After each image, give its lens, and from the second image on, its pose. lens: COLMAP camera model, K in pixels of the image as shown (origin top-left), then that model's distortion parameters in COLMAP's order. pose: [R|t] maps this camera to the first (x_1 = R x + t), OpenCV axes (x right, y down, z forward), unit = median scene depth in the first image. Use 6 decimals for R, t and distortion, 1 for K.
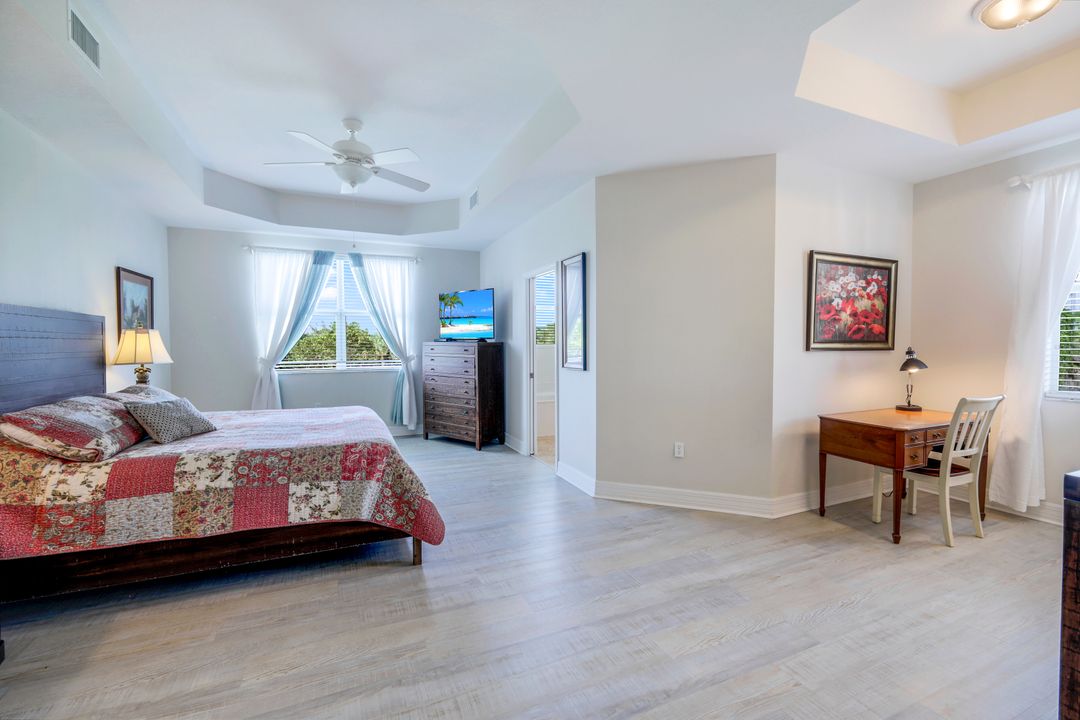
lens RADIAL K [[471.1, 0, 538.6], [0, 471.1, 357.0], [0, 0, 1]] dist [0.003589, 0.000636]
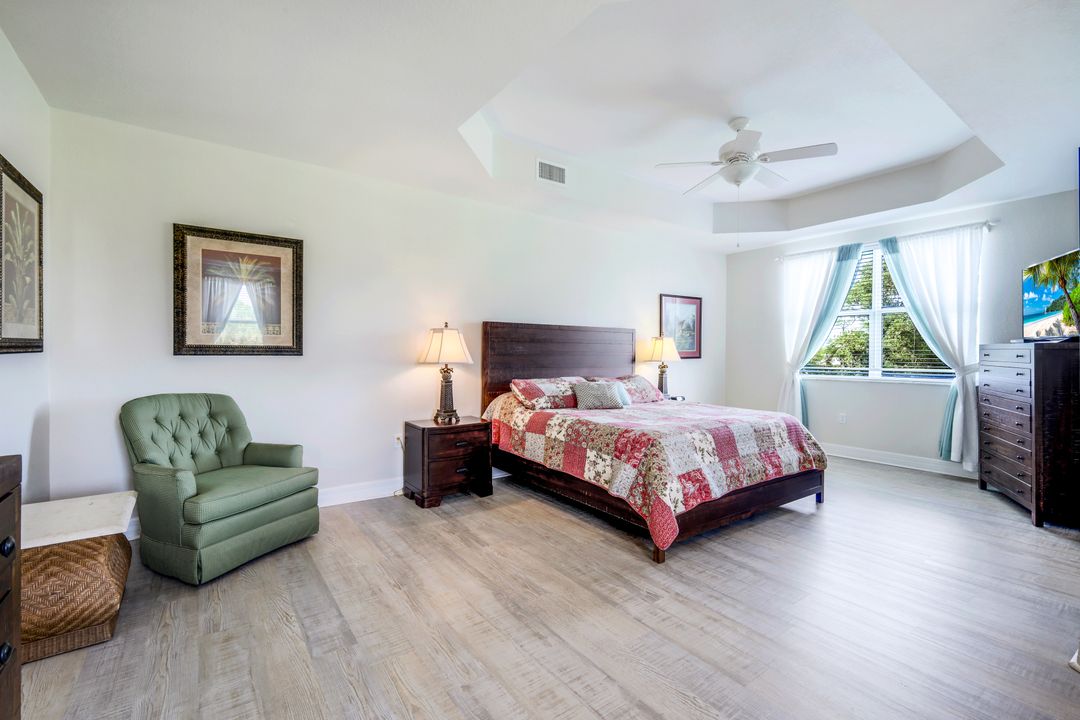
lens RADIAL K [[471.1, 0, 538.3], [0, 471.1, 357.3], [0, 0, 1]] dist [0.003589, 0.000636]
pose [[0.203398, 0.010756, -0.979037, 0.713495], [-0.033569, 0.999428, 0.004006, 0.012772], [0.978520, 0.032050, 0.203643, 0.578699]]
